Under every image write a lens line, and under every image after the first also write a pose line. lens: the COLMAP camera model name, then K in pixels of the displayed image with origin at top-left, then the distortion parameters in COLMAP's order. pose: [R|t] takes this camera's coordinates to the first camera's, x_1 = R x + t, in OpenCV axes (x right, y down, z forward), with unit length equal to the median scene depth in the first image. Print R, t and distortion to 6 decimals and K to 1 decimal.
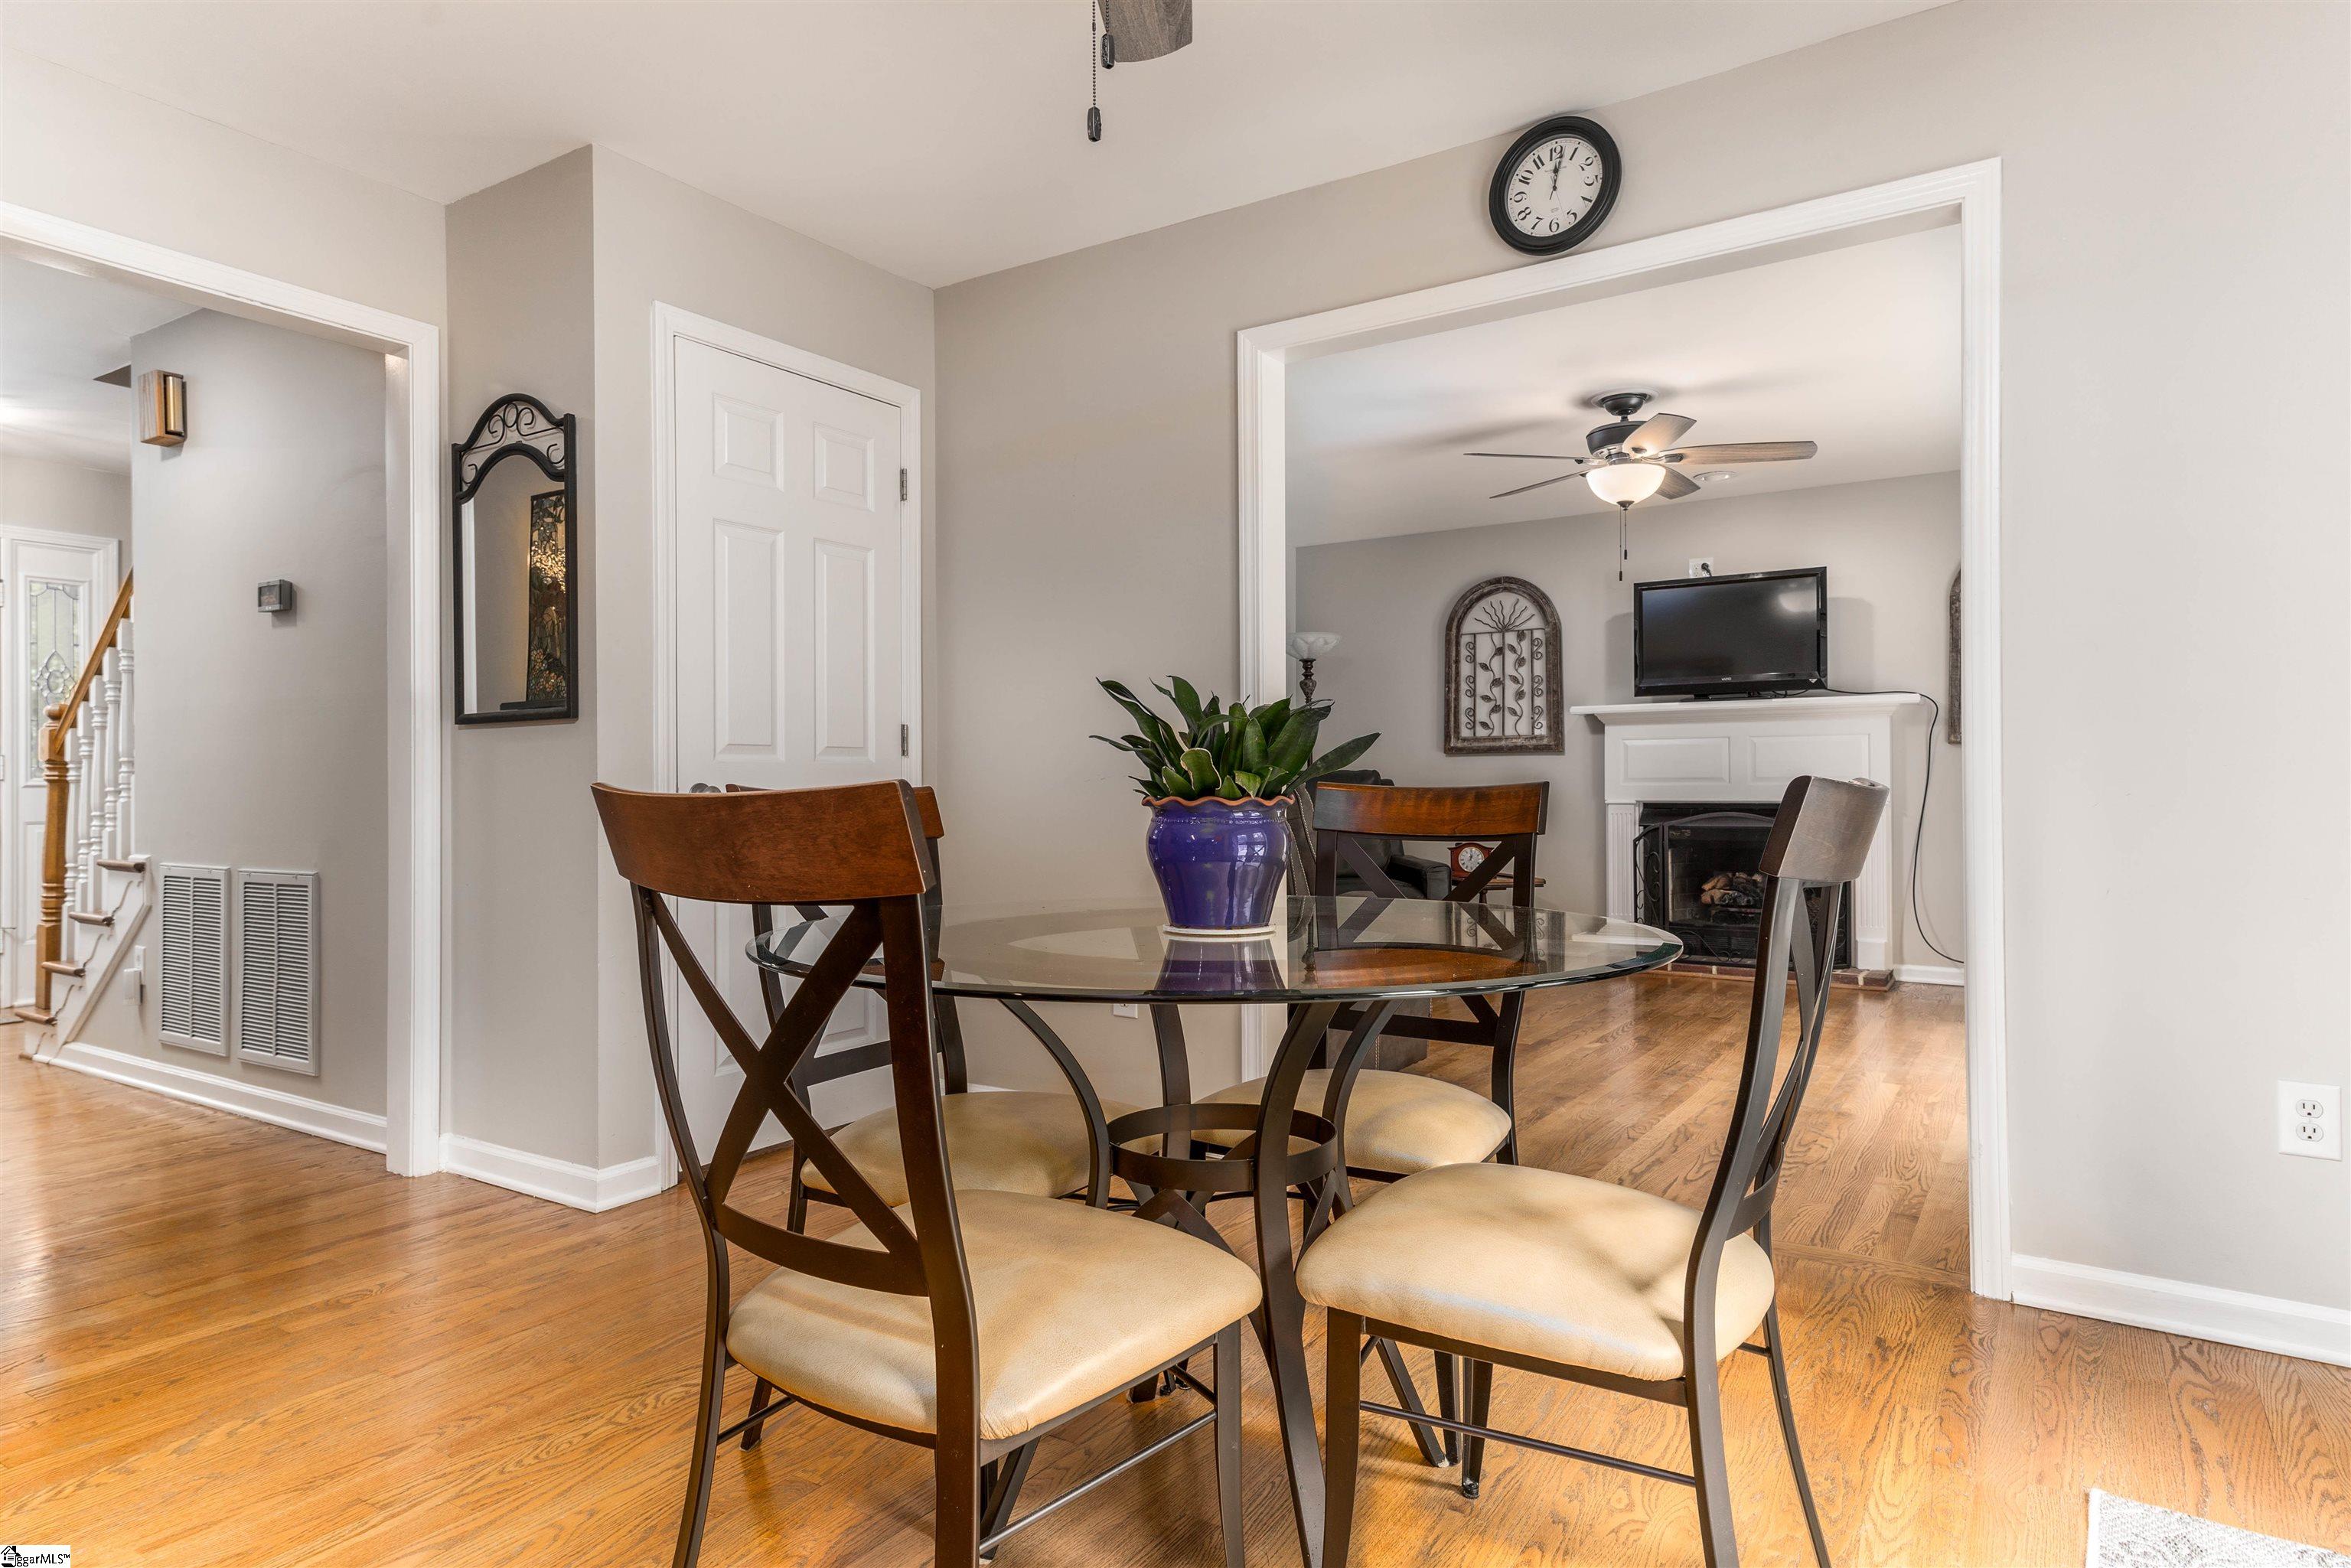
lens RADIAL K [[1357.8, 0, 1164.4], [0, 1357.8, 781.6], [0, 0, 1]] dist [0.008794, 0.001096]
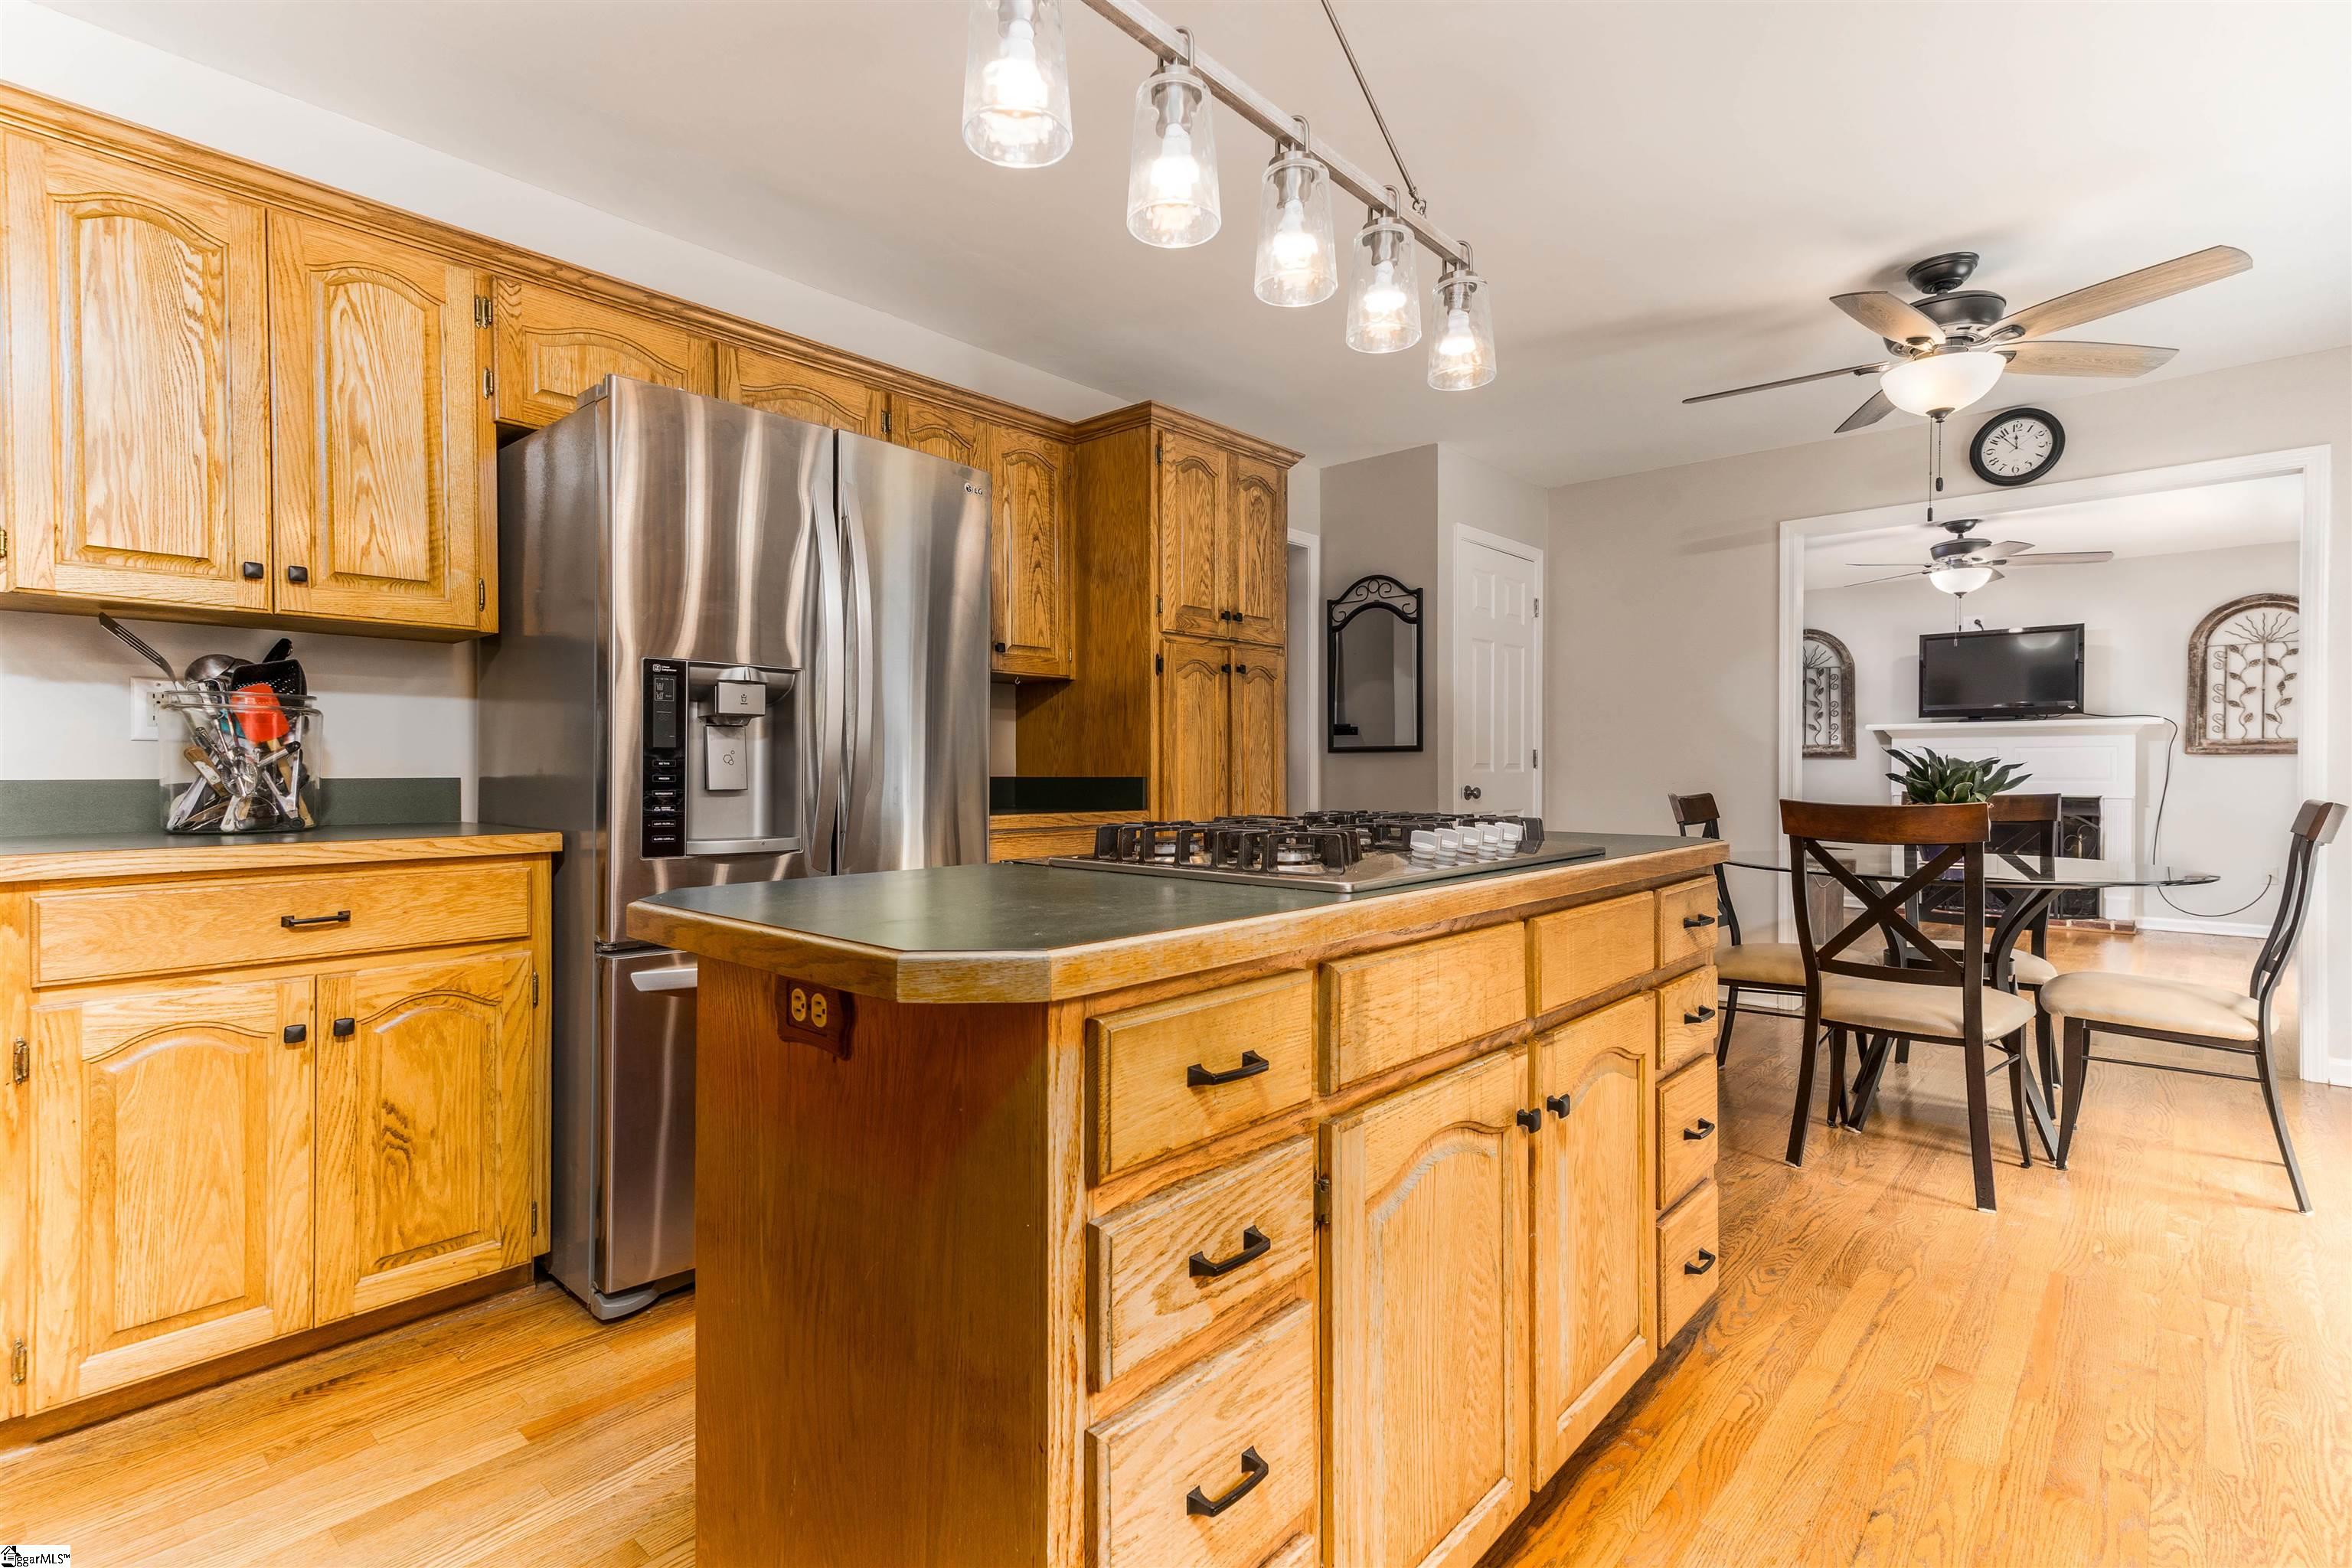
lens RADIAL K [[1118.8, 0, 1167.8], [0, 1118.8, 781.6], [0, 0, 1]] dist [0.010912, 0.000512]
pose [[0.987939, 0.007811, -0.154644, -0.319424], [-0.005499, 0.999867, 0.015375, -0.015667], [0.154743, -0.014339, 0.987851, -0.339715]]
